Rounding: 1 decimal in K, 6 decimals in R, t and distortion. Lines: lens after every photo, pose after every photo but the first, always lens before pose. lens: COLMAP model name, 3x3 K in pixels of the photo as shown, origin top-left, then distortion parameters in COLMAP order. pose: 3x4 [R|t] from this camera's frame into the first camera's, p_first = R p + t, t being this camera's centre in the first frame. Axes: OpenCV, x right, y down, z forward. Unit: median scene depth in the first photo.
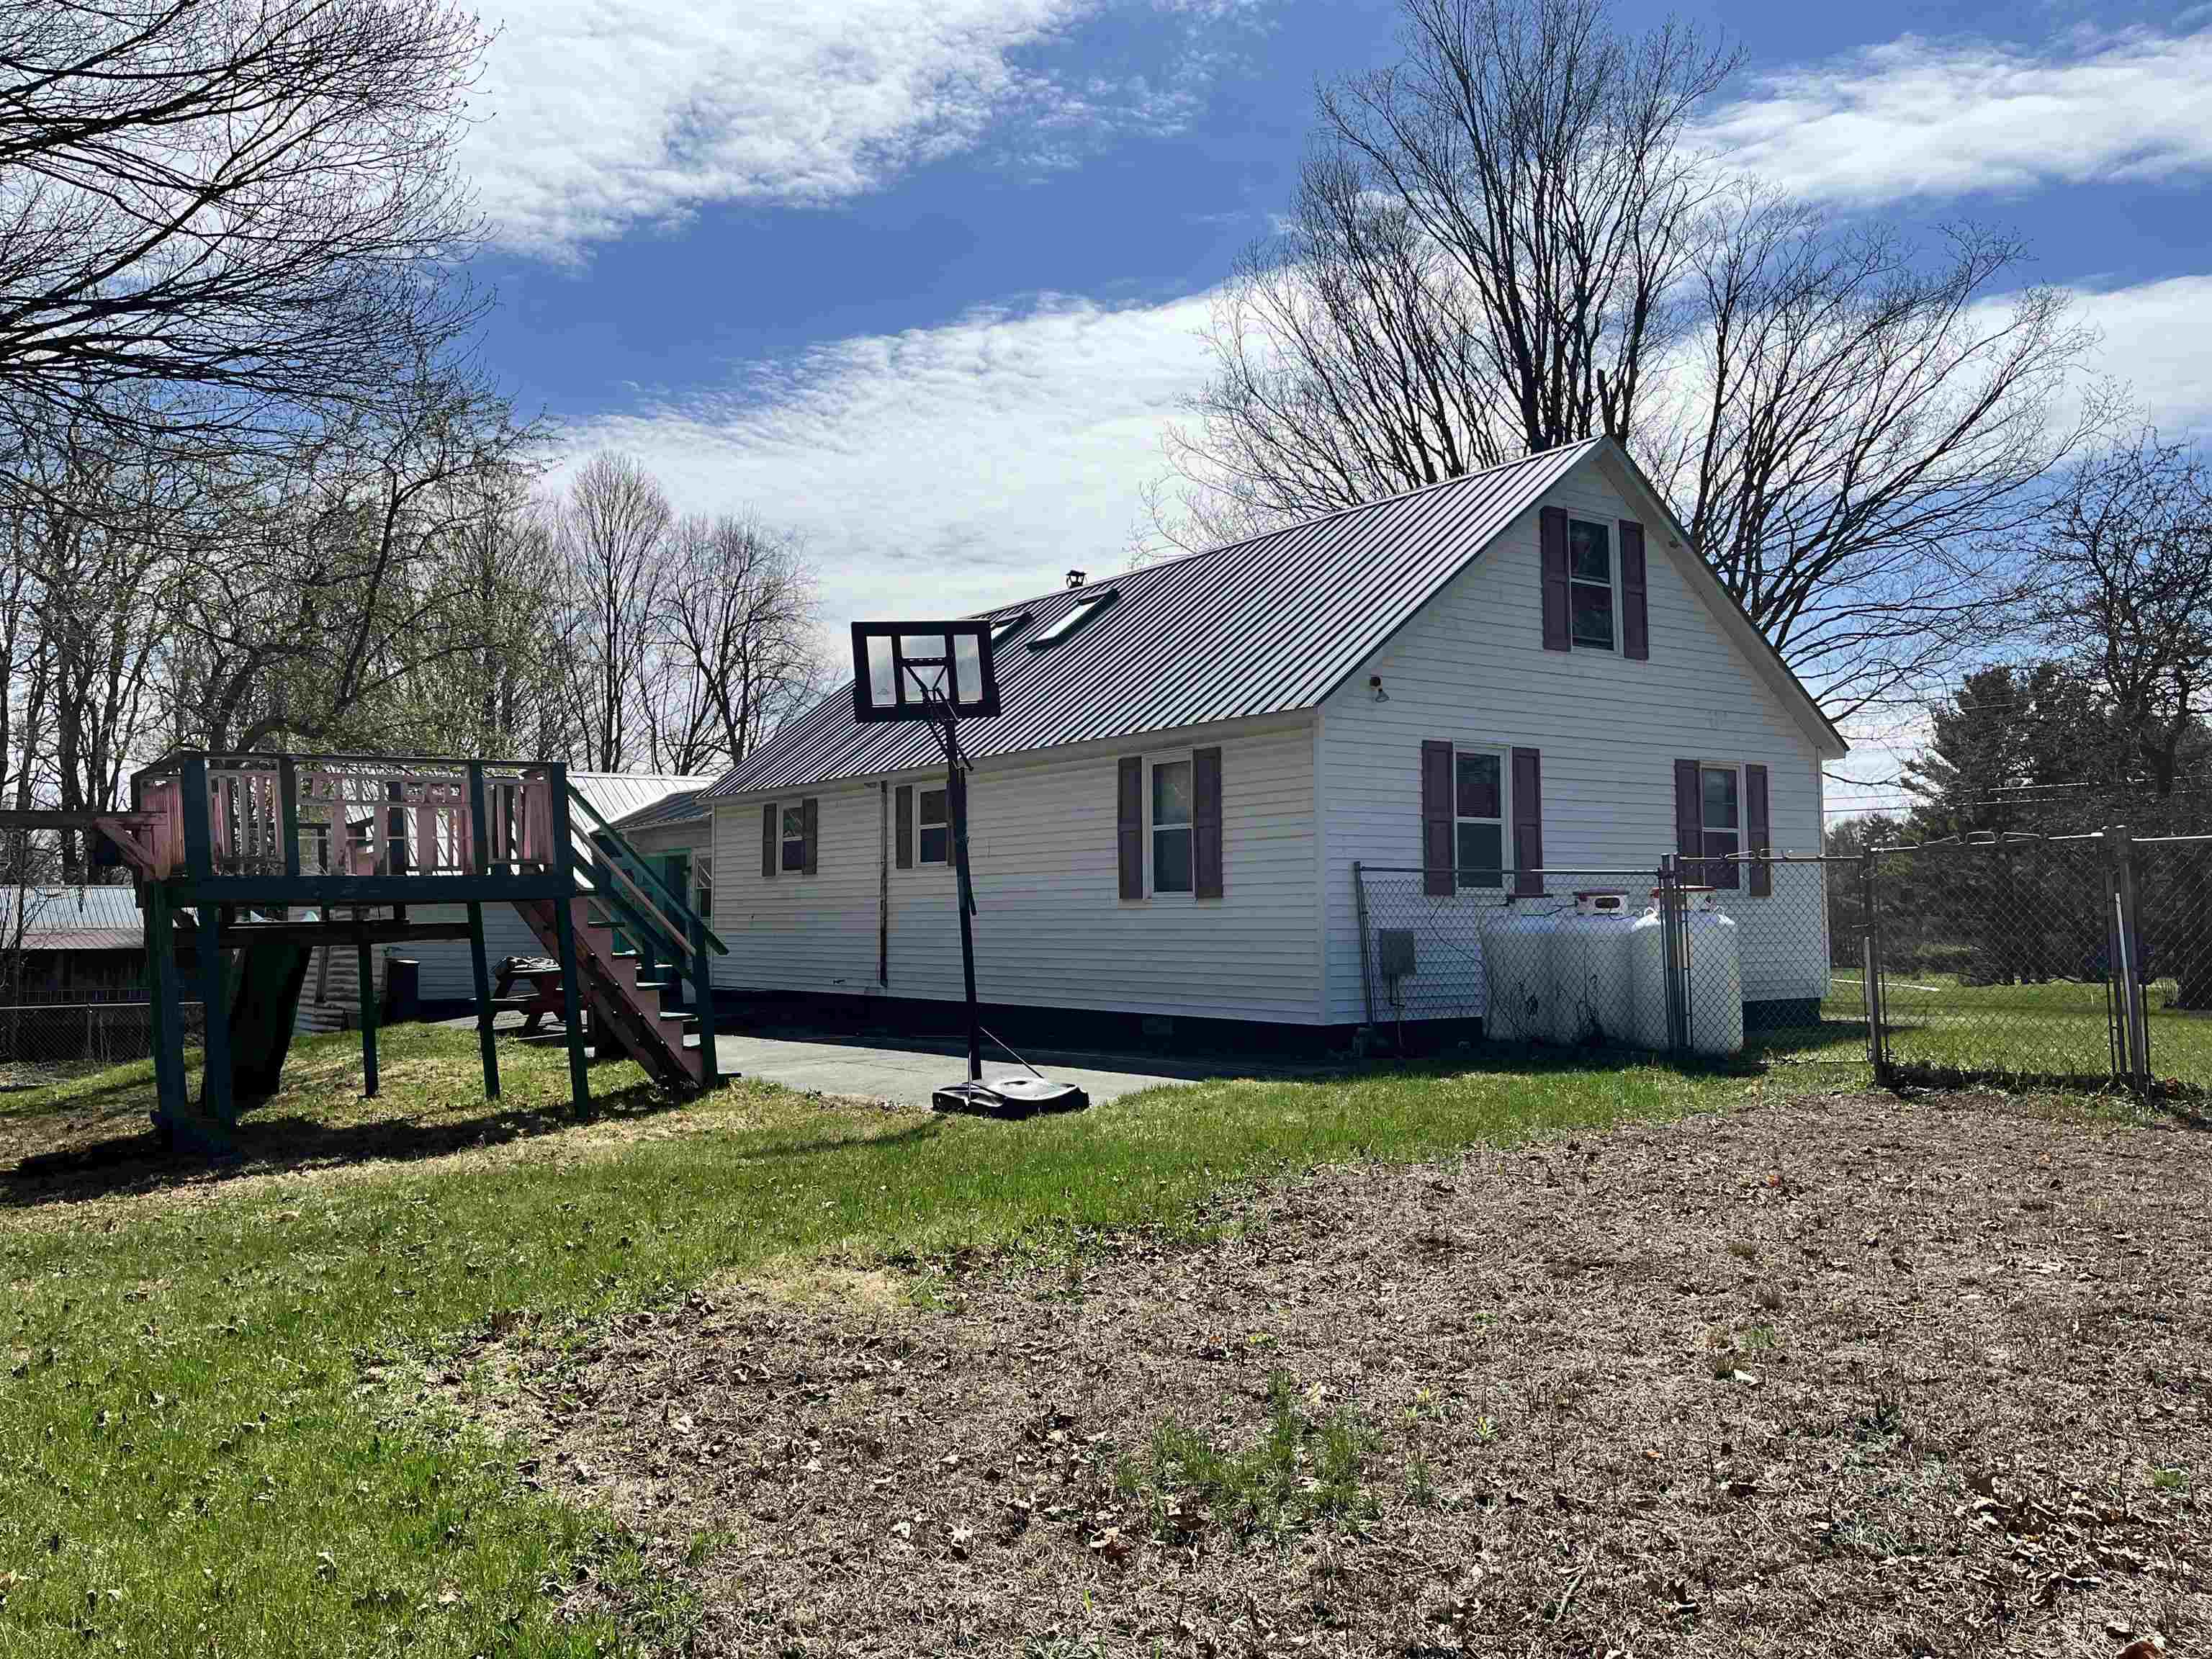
lens RADIAL K [[1707.5, 0, 1106.0], [0, 1707.5, 829.5], [0, 0, 1]] dist [0.004296, -0.065200]
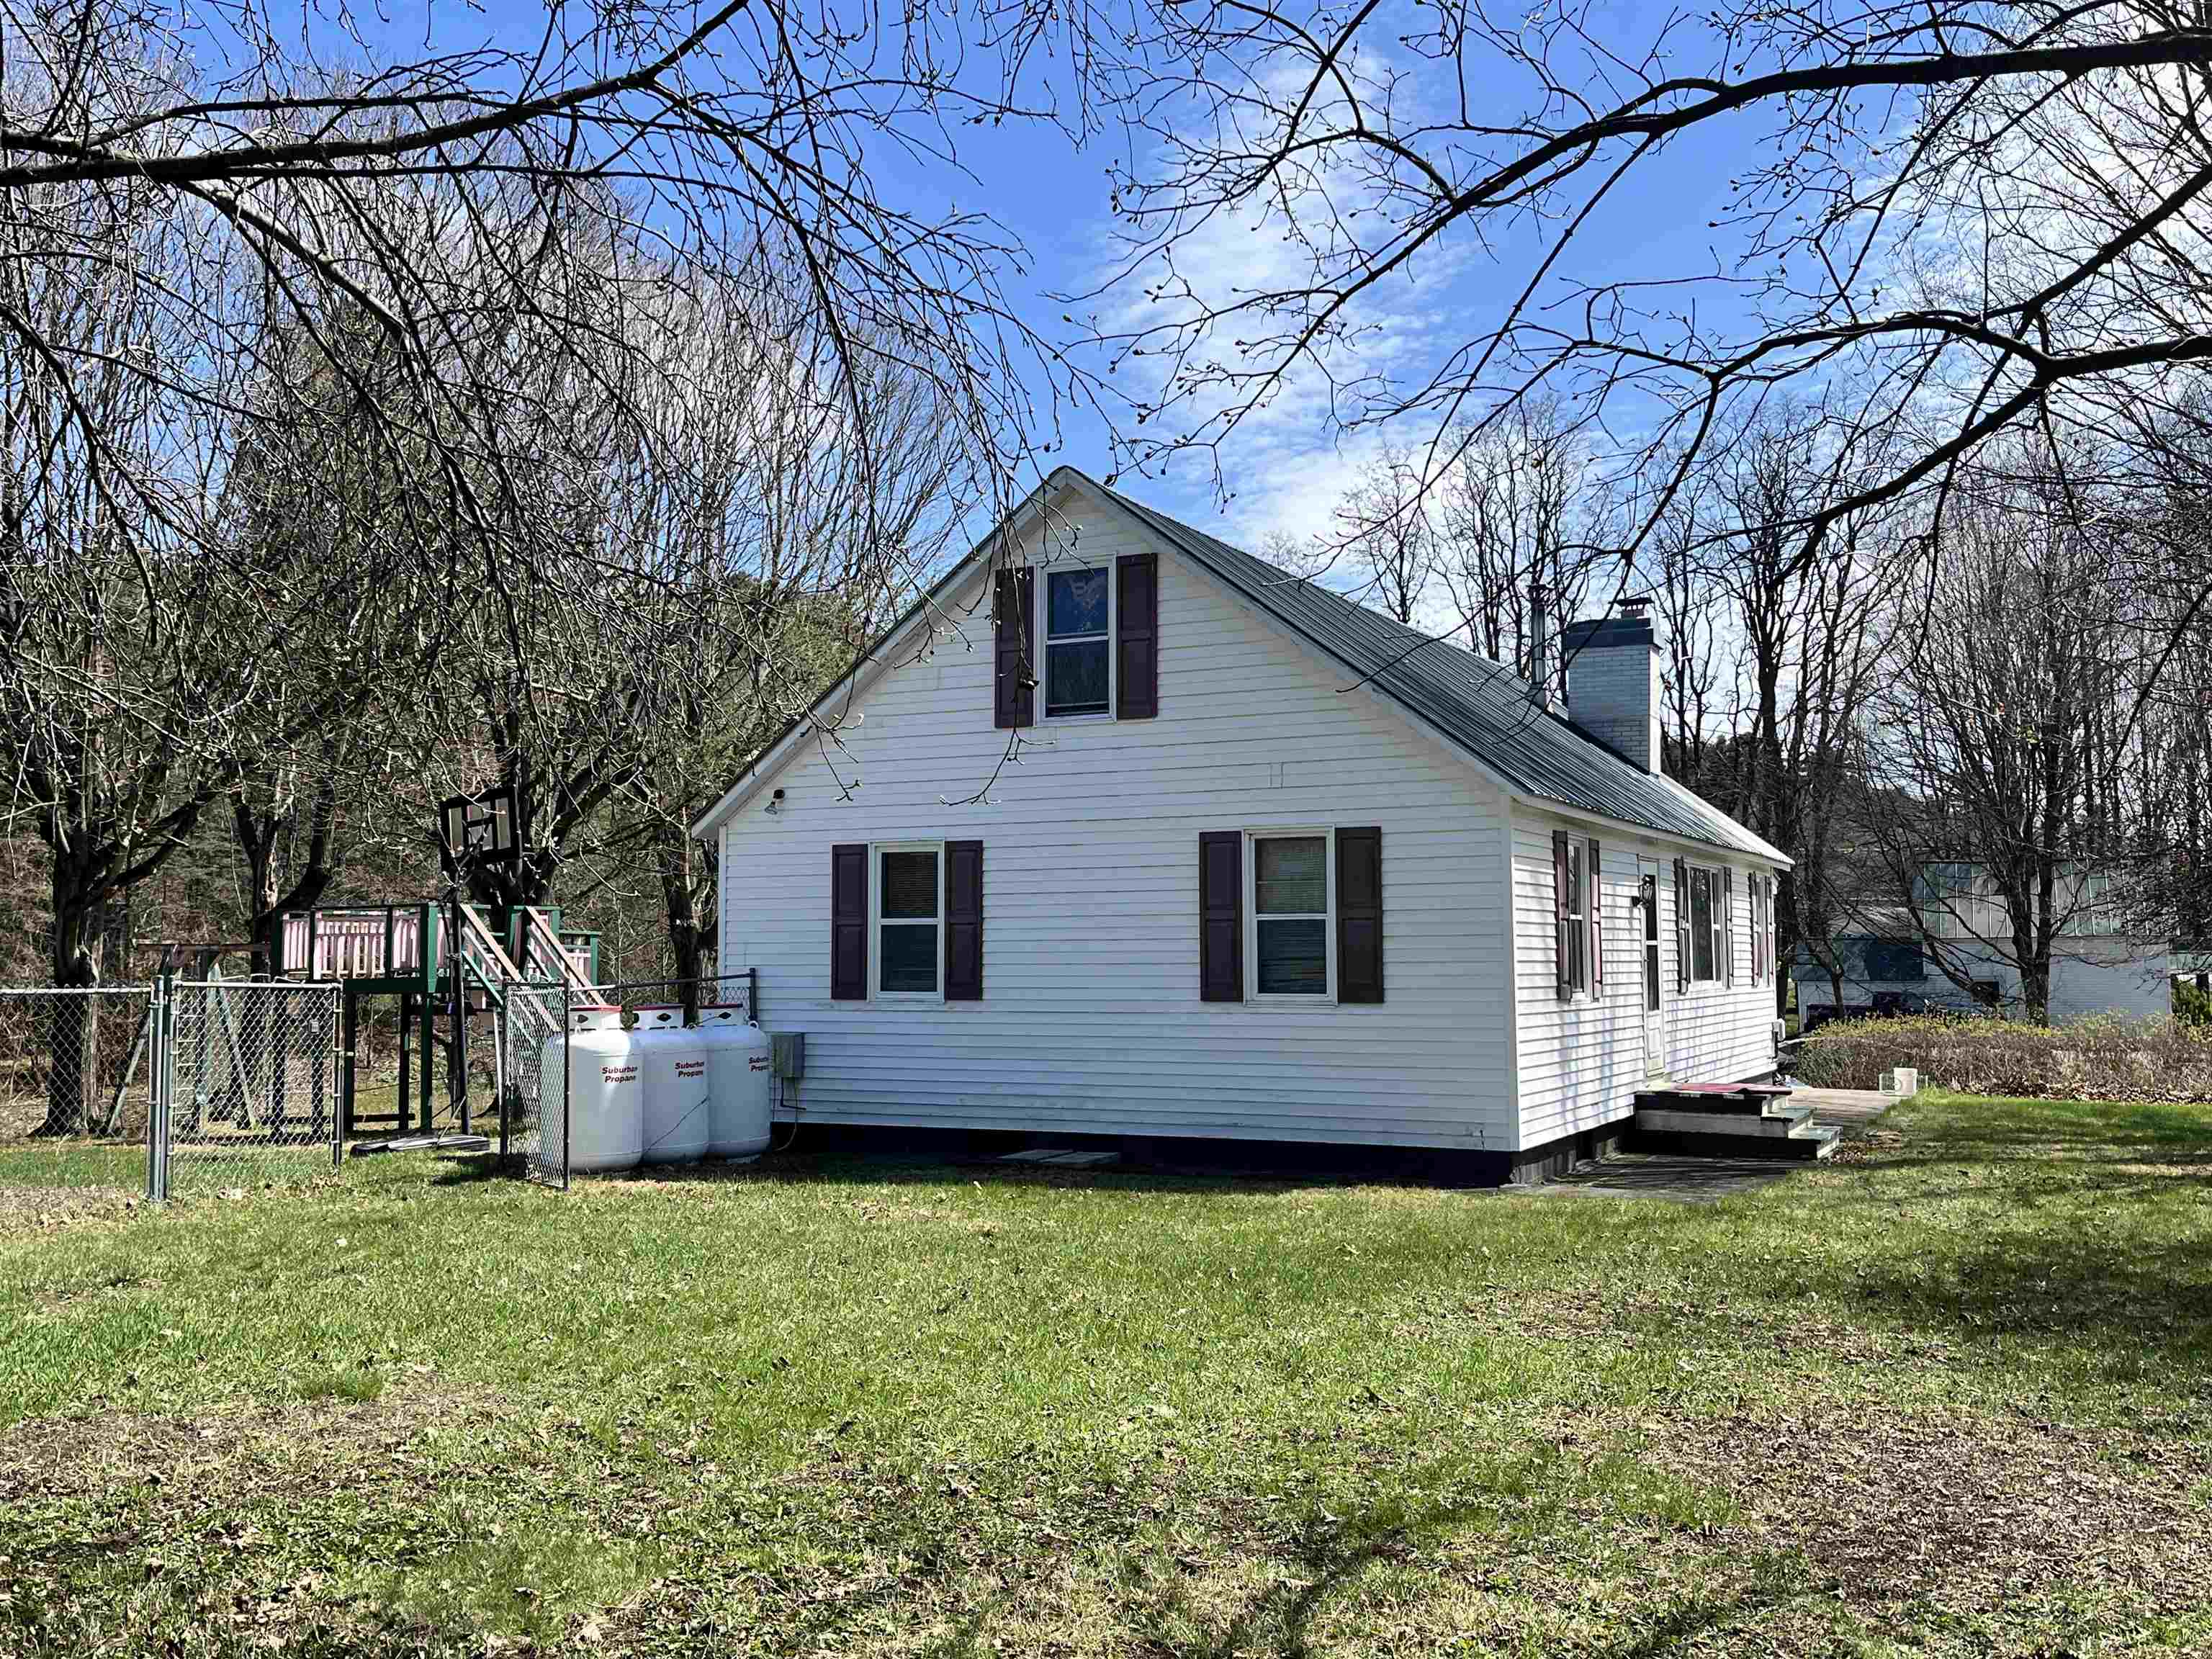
lens RADIAL K [[1998.6, 0, 1106.0], [0, 1998.6, 829.5], [0, 0, 1]] dist [0.002111, -0.003688]
pose [[0.470692, -0.062041, -0.880113, 1.227231], [0.031045, 0.998072, -0.053753, 0.006406], [0.881751, -0.002022, 0.471711, 0.557806]]
